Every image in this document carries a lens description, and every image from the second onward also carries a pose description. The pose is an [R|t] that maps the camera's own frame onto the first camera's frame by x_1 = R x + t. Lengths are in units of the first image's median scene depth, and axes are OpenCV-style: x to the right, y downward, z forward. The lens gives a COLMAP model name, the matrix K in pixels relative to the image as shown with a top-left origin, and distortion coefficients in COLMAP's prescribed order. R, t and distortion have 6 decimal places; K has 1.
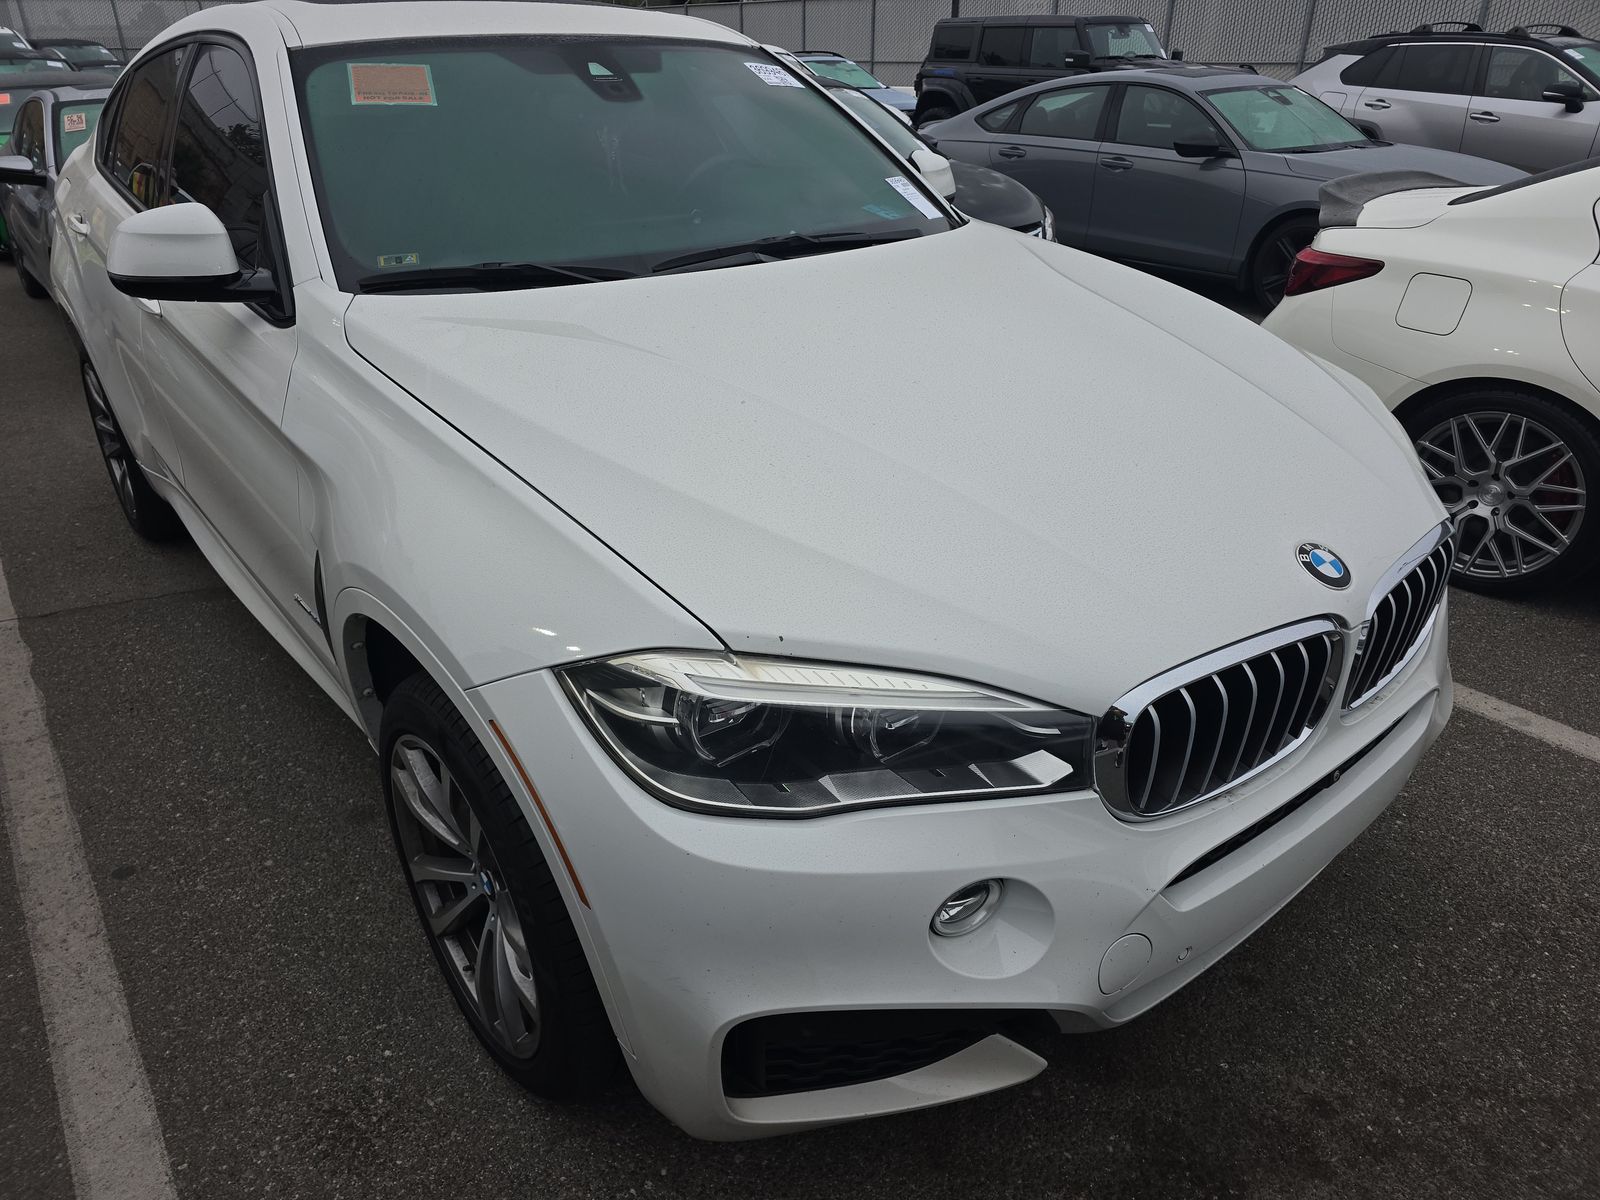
lens RADIAL K [[1061.8, 0, 800.0], [0, 1061.8, 600.0], [0, 0, 1]] dist [0.060091, -0.061392]
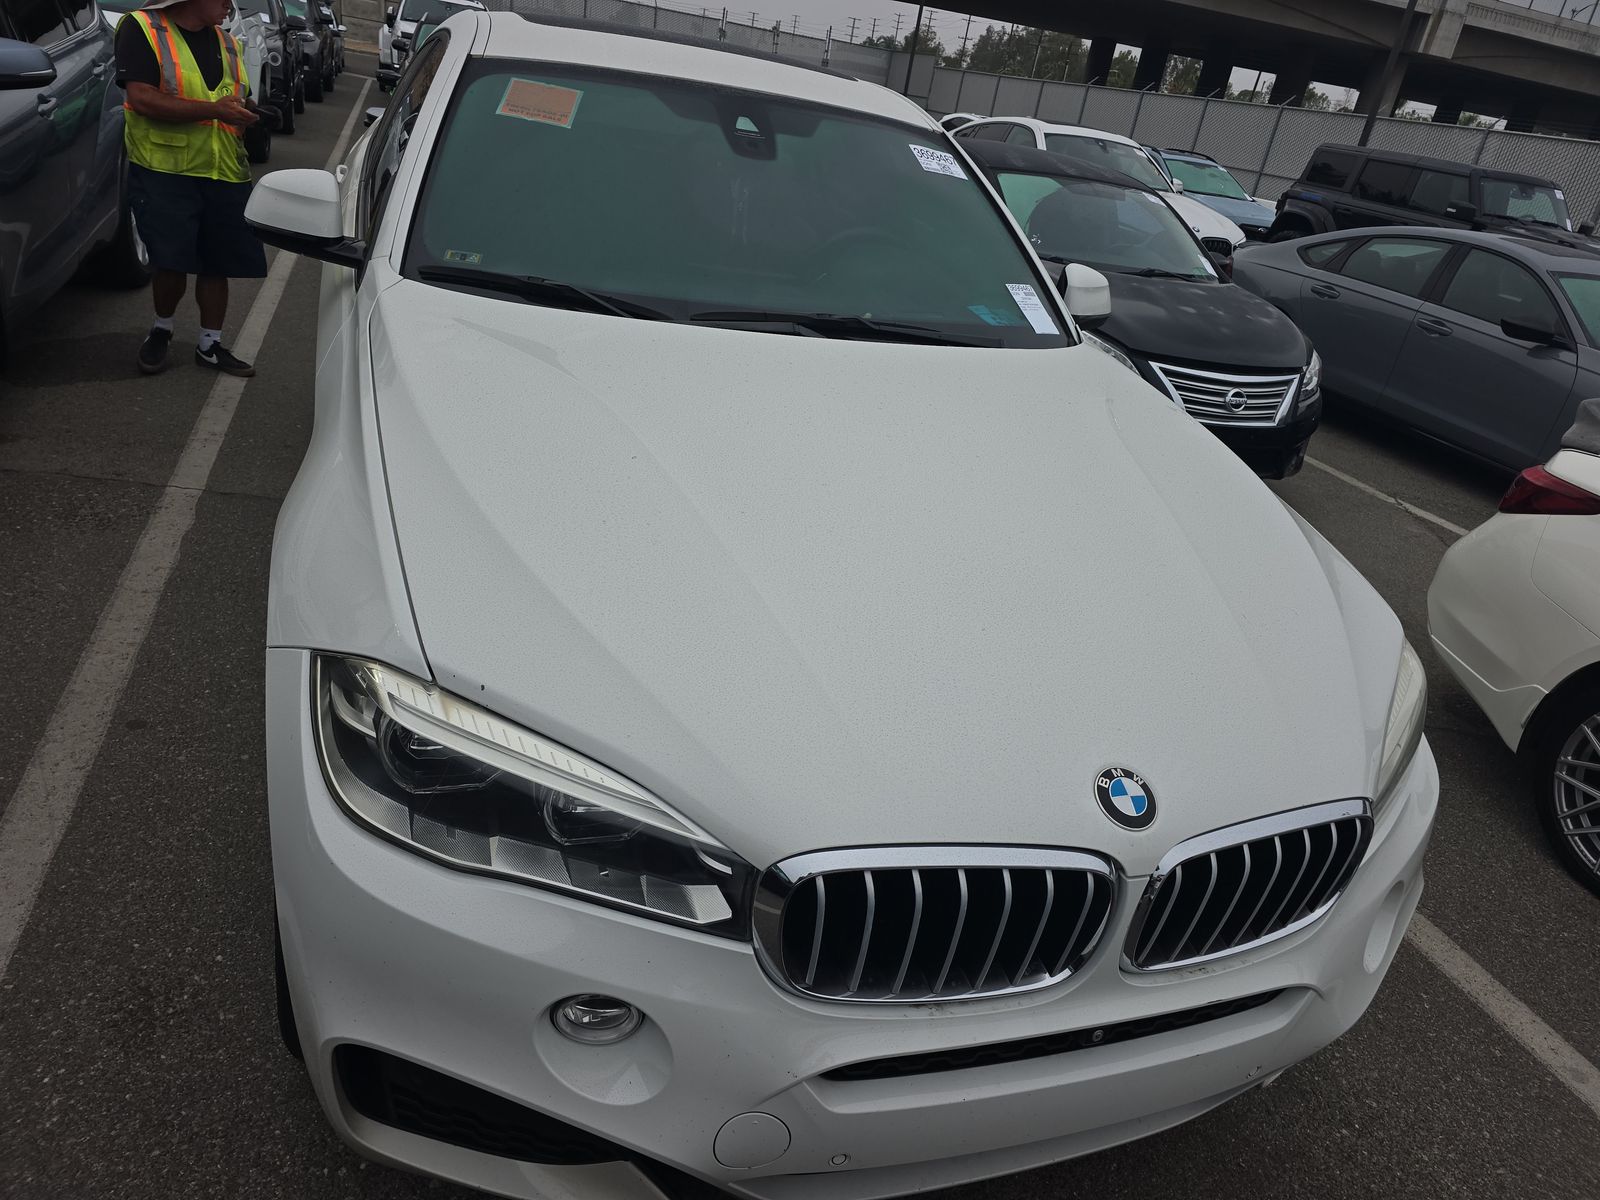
lens RADIAL K [[1063.9, 0, 805.5], [0, 1063.9, 601.8], [0, 0, 1]] dist [0.058471, -0.055207]
pose [[0.930301, 0.281614, -0.235020, 0.253558], [-0.292159, 0.956311, -0.010573, -0.062888], [0.221775, 0.078499, 0.971933, 0.045030]]
